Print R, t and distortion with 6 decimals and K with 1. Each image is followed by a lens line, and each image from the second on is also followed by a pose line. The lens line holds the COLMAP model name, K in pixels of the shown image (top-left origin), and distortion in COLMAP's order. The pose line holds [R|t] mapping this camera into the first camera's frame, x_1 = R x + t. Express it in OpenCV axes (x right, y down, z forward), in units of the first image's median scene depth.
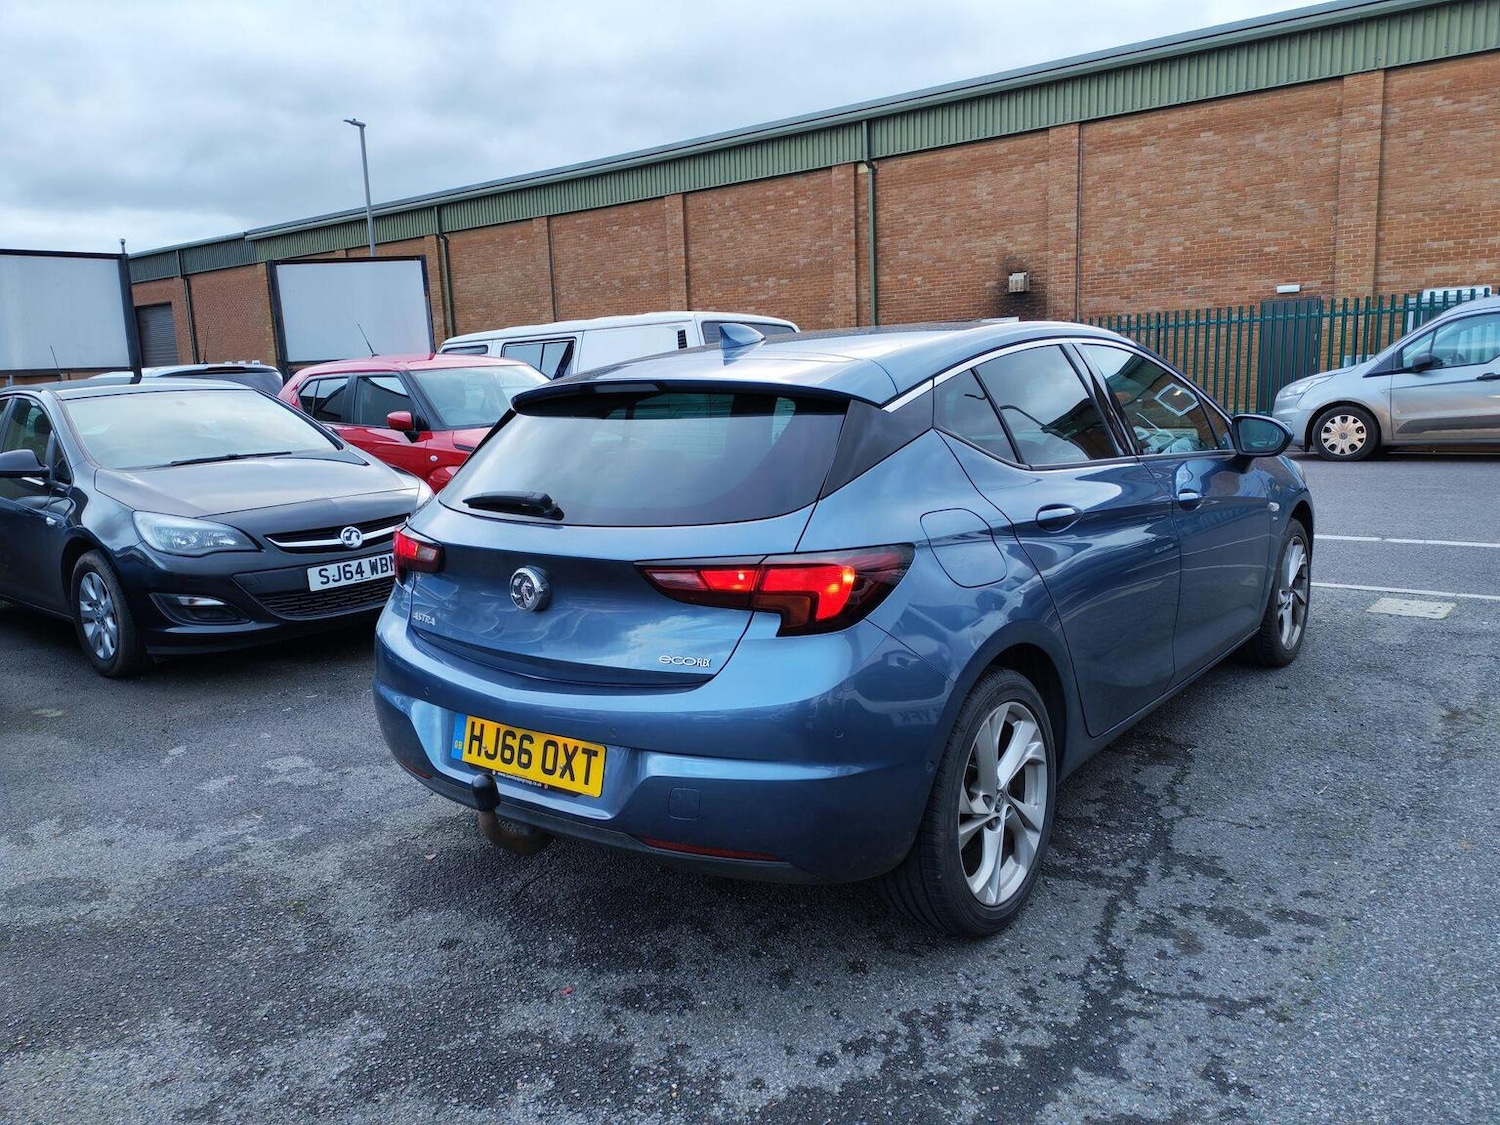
lens RADIAL K [[1120.7, 0, 742.4], [0, 1120.7, 549.6], [0, 0, 1]] dist [0.086410, -0.104320]
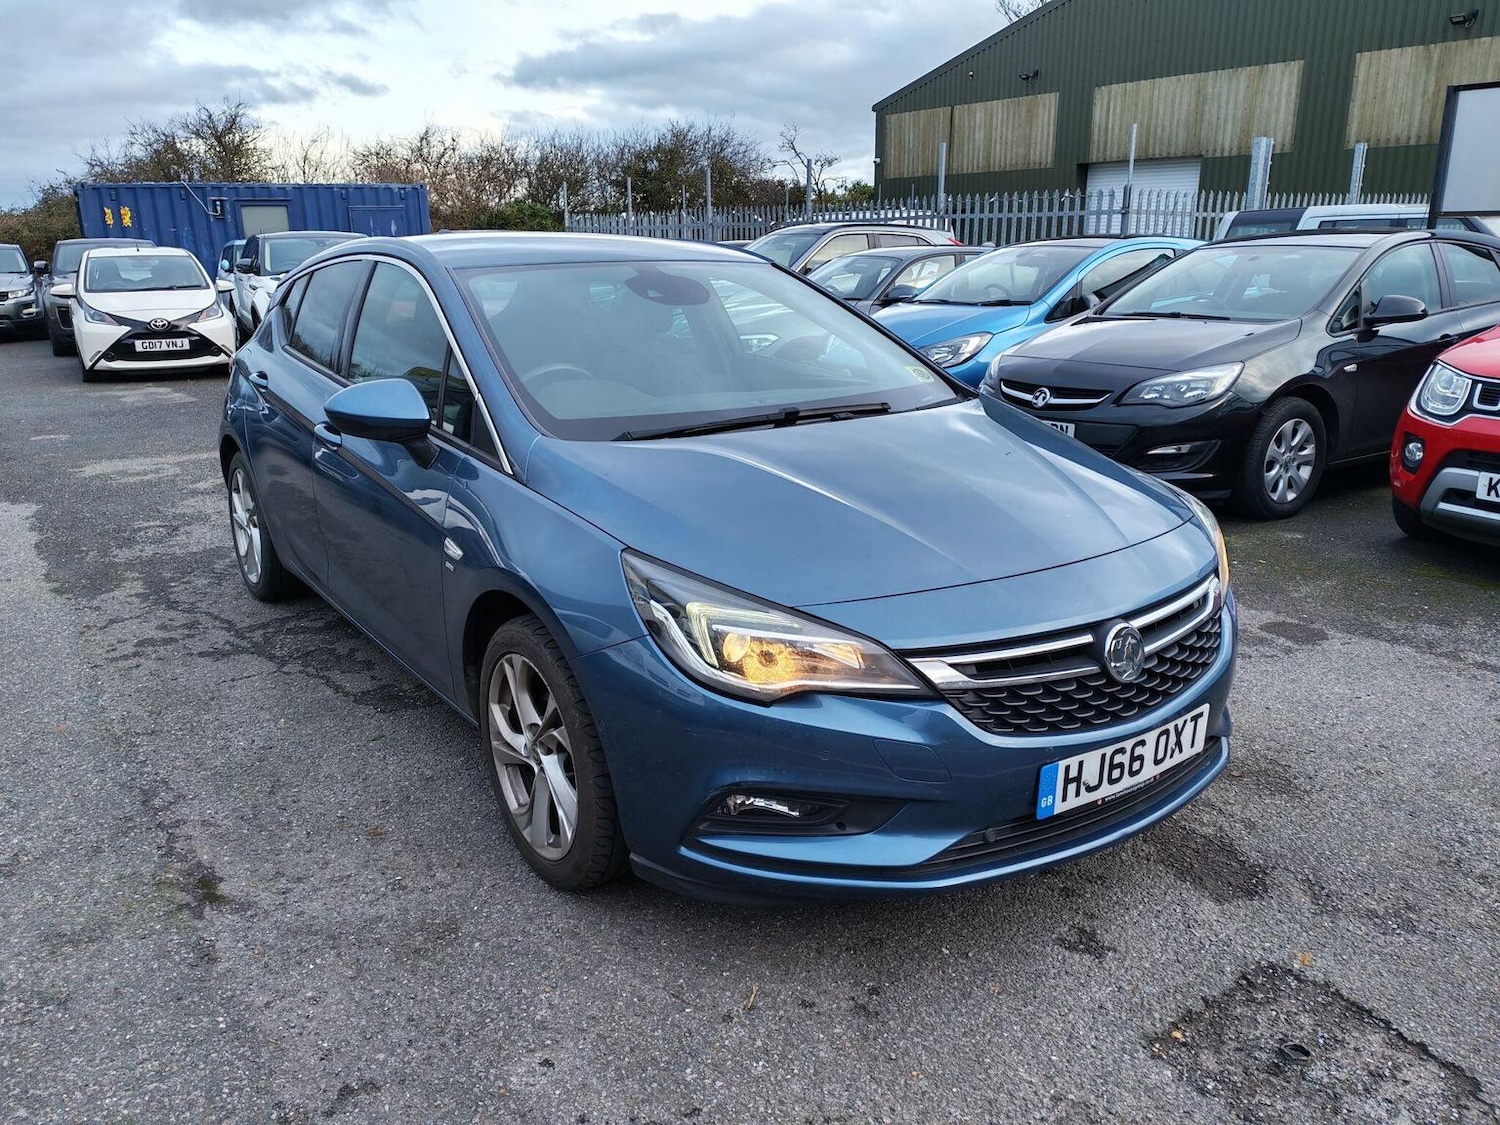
lens RADIAL K [[1120.7, 0, 744.6], [0, 1120.7, 567.2], [0, 0, 1]] dist [0.086410, -0.104320]
pose [[-0.275332, 0.315506, -0.908101, 1.263225], [-0.134171, 0.922755, 0.361277, -0.352050], [0.951940, 0.221313, -0.211732, 1.639019]]
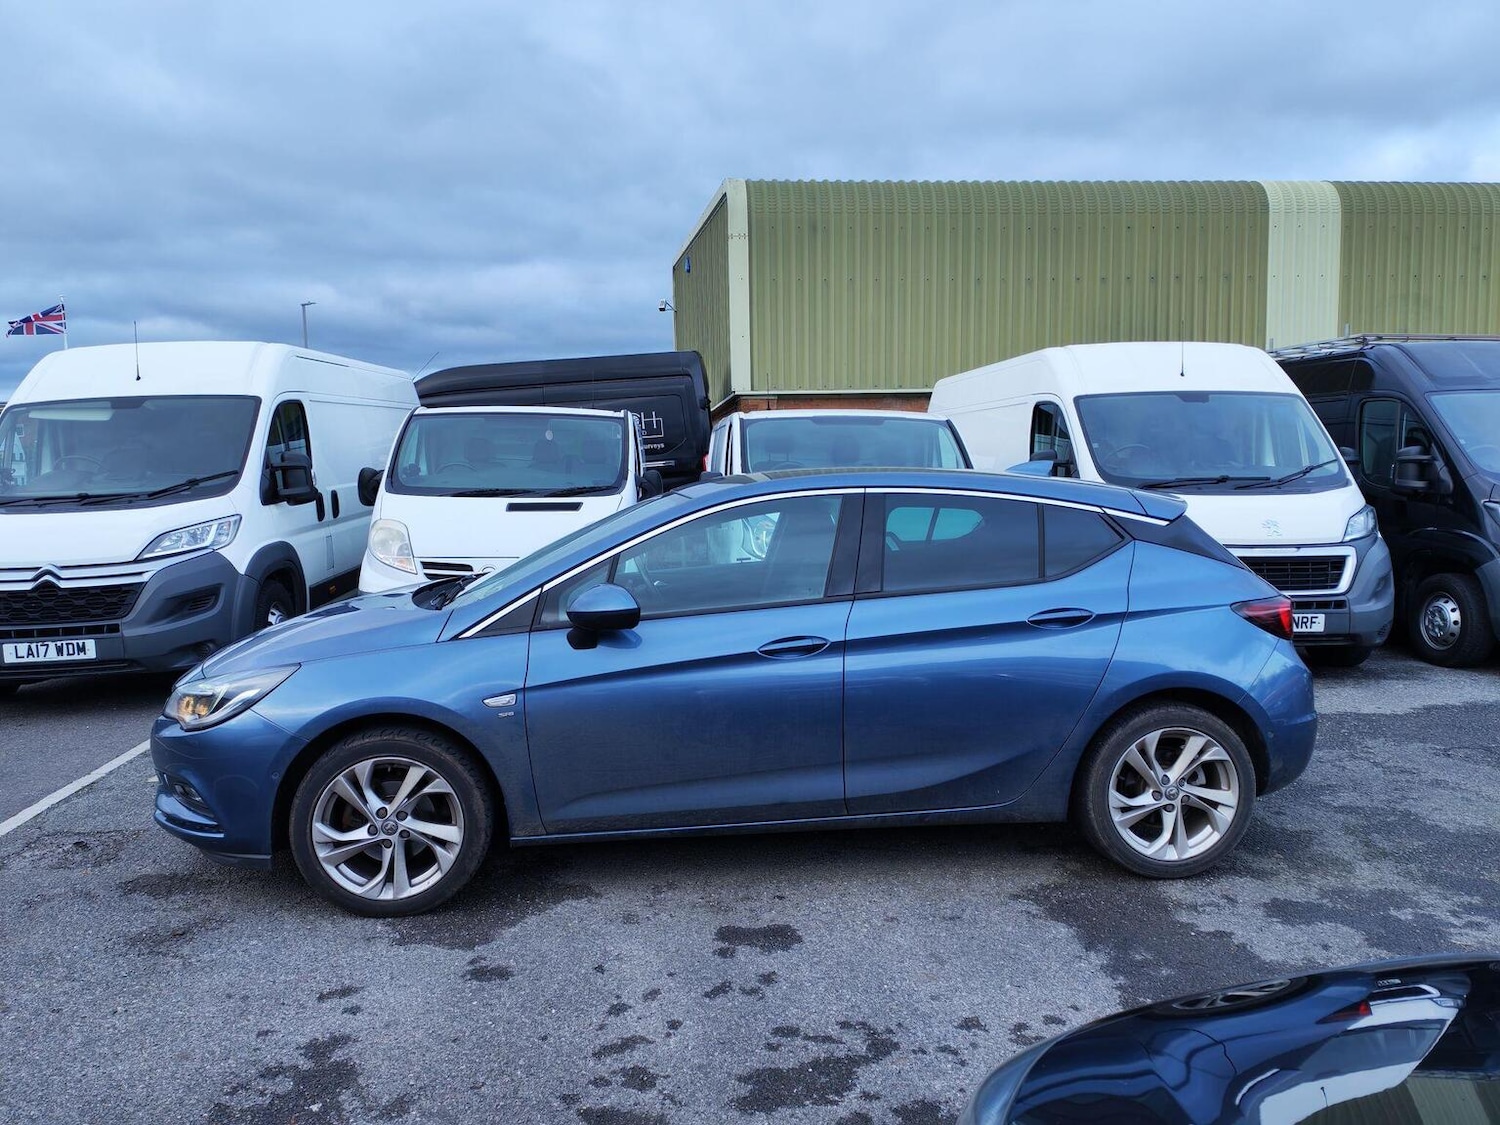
lens RADIAL K [[1120.7, 0, 741.3], [0, 1120.7, 587.6], [0, 0, 1]] dist [0.086410, -0.104320]
pose [[-0.704151, -0.019245, 0.709789, -0.724624], [0.158964, 0.969987, 0.184000, -0.344335], [-0.692027, 0.242395, -0.679958, 2.134231]]
